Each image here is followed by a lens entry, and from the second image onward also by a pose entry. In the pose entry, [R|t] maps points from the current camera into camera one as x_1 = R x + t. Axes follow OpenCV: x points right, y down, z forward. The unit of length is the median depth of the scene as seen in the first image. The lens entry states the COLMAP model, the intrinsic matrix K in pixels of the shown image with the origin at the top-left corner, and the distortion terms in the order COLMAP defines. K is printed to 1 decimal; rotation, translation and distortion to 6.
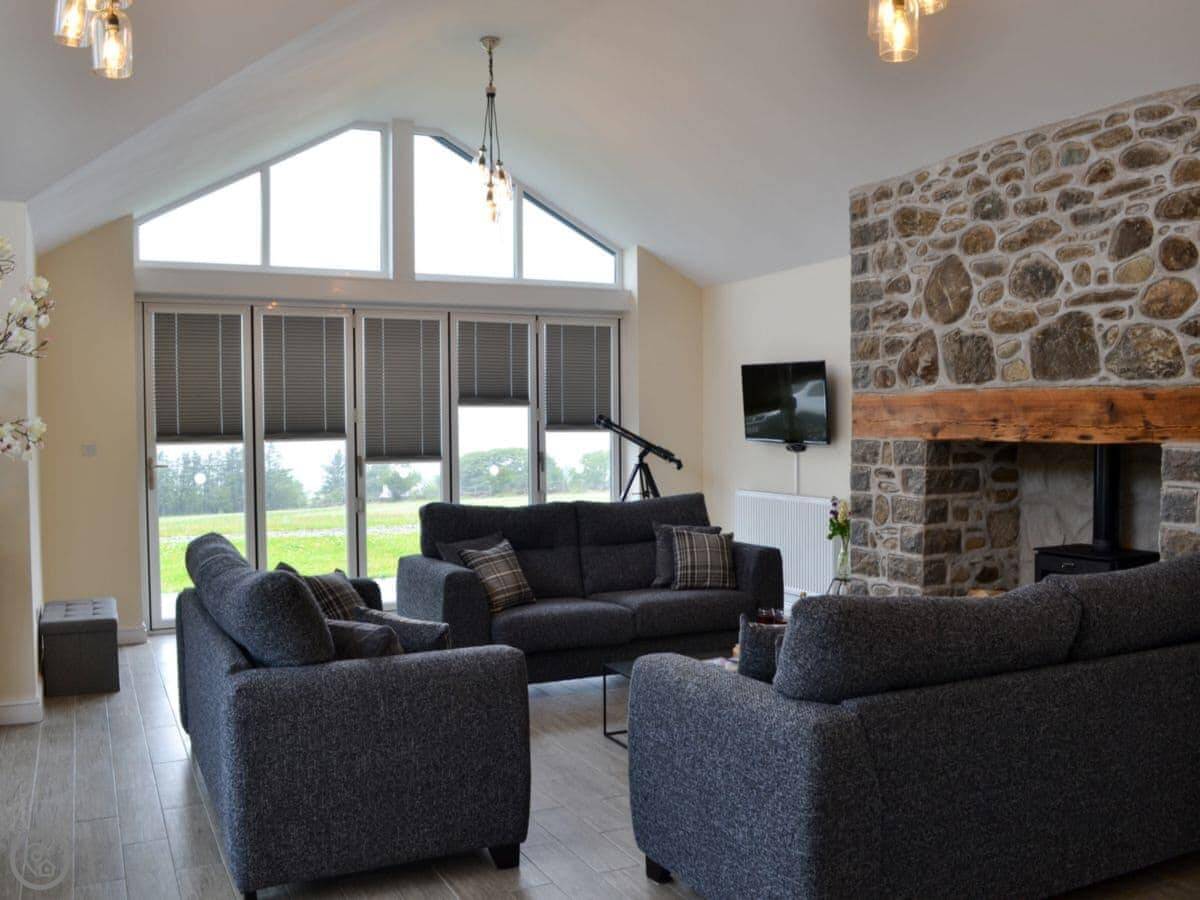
lens RADIAL K [[1125.4, 0, 605.3], [0, 1125.4, 397.7], [0, 0, 1]] dist [-0.054184, -0.007129]
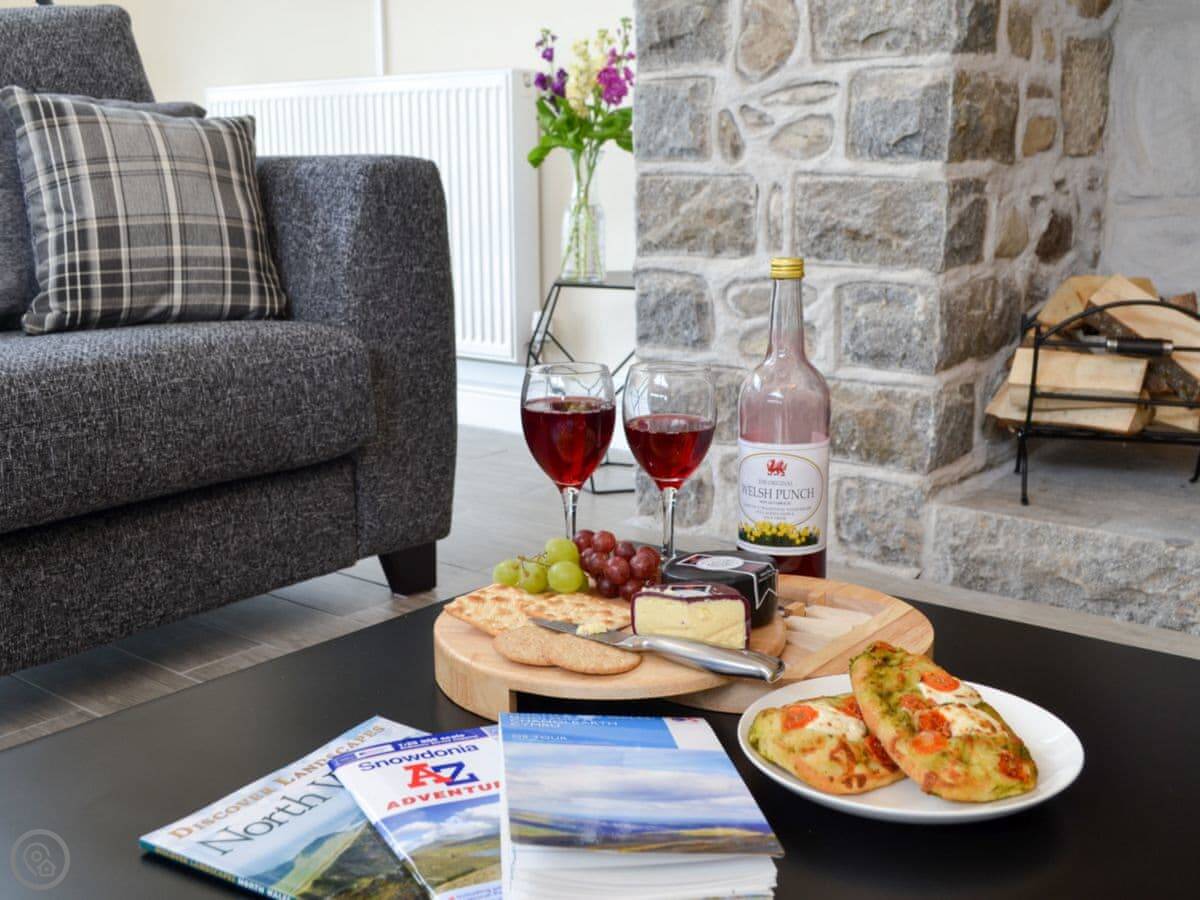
lens RADIAL K [[1511.5, 0, 614.7], [0, 1511.5, 450.7], [0, 0, 1]] dist [-0.095929, -0.000528]
pose [[0.911532, -0.088697, 0.401550, 0.047357], [-0.000850, 0.976054, 0.217524, 0.135985], [-0.411229, -0.198622, 0.889629, 0.710350]]
